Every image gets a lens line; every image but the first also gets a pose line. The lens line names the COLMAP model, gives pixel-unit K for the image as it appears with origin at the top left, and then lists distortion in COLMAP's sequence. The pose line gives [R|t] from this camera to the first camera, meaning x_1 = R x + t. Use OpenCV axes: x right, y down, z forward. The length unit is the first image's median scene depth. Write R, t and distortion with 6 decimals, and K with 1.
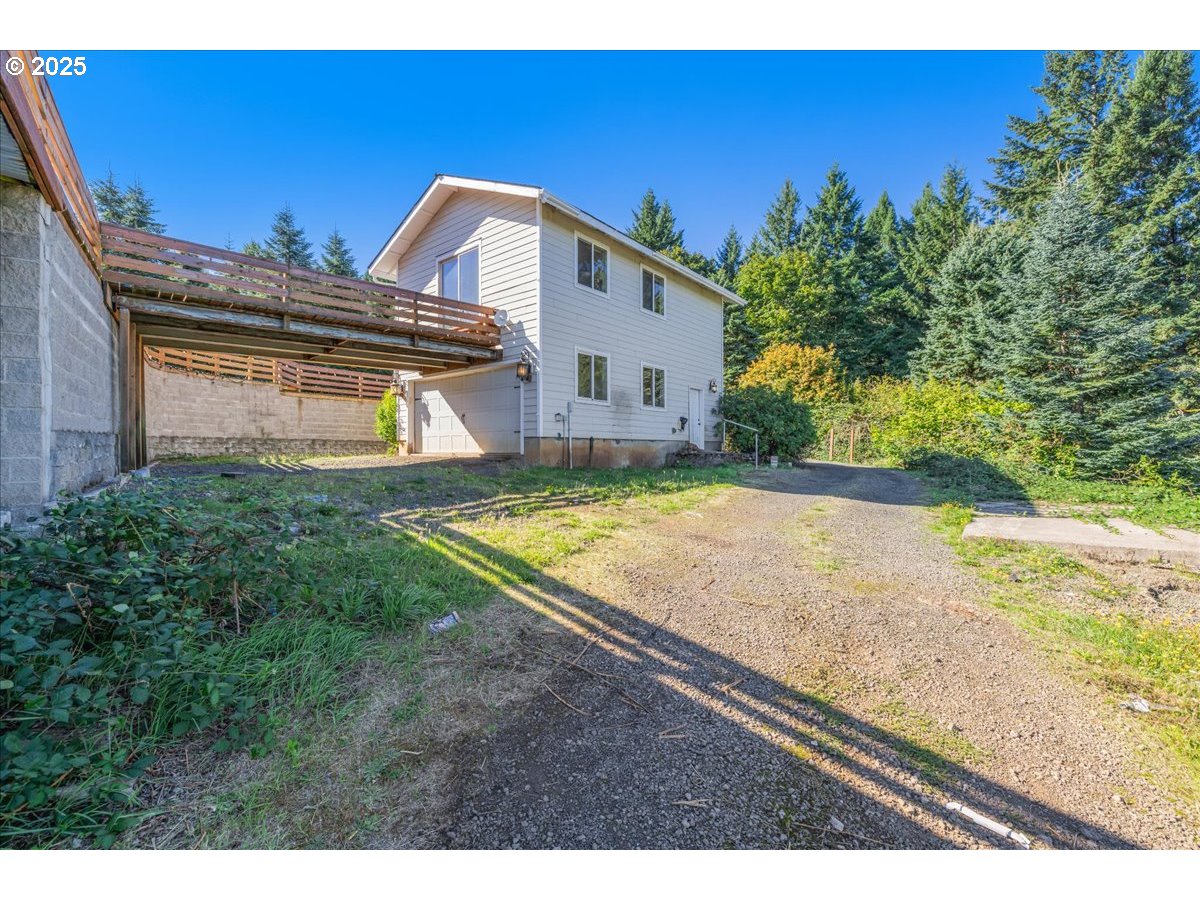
lens RADIAL K [[503.0, 0, 600.0], [0, 503.0, 450.0], [0, 0, 1]] dist [-0.002165, -0.000832]
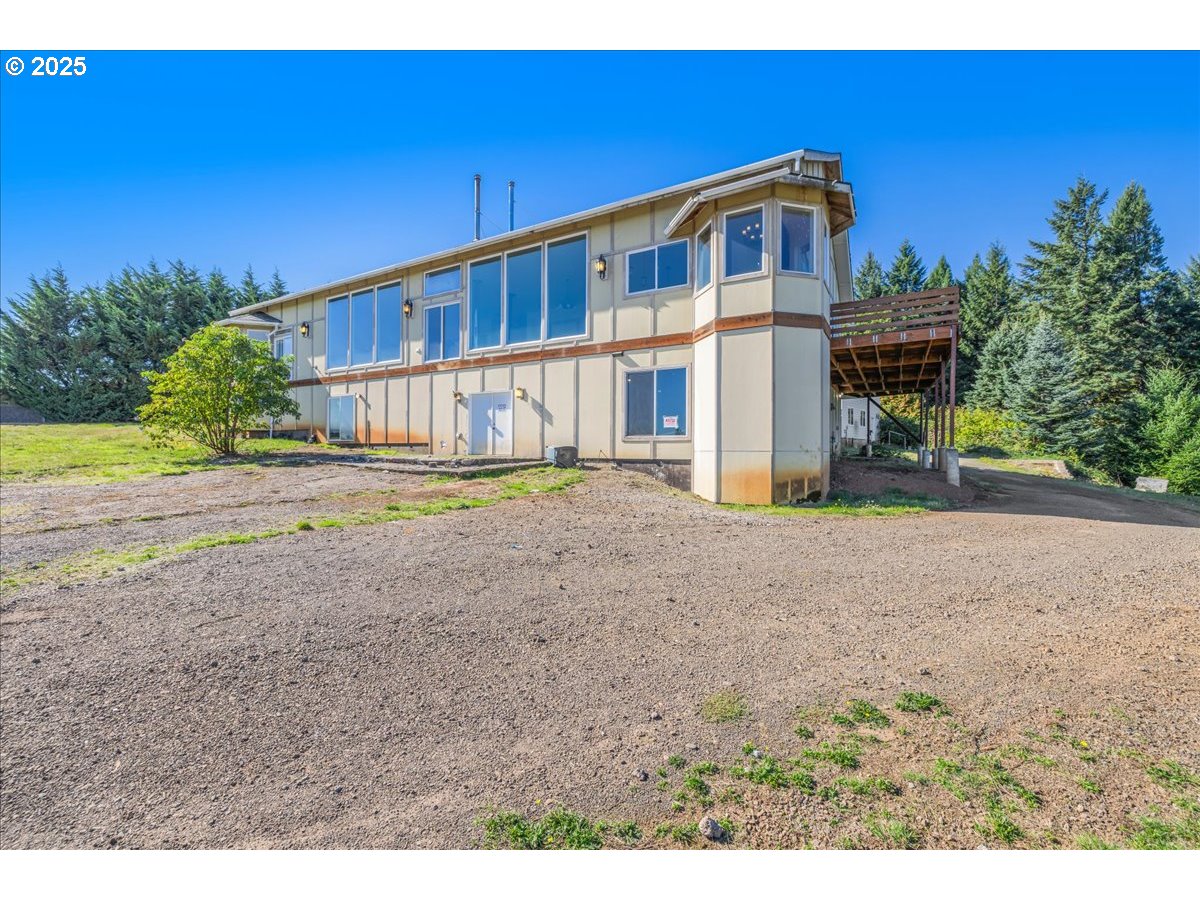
lens RADIAL K [[503.0, 0, 600.0], [0, 503.0, 450.0], [0, 0, 1]] dist [-0.002165, -0.000832]
pose [[0.997962, 0.009218, -0.063145, -0.626520], [-0.009534, 0.999943, -0.004707, 0.036581], [0.063098, 0.005300, 0.997993, -0.953614]]
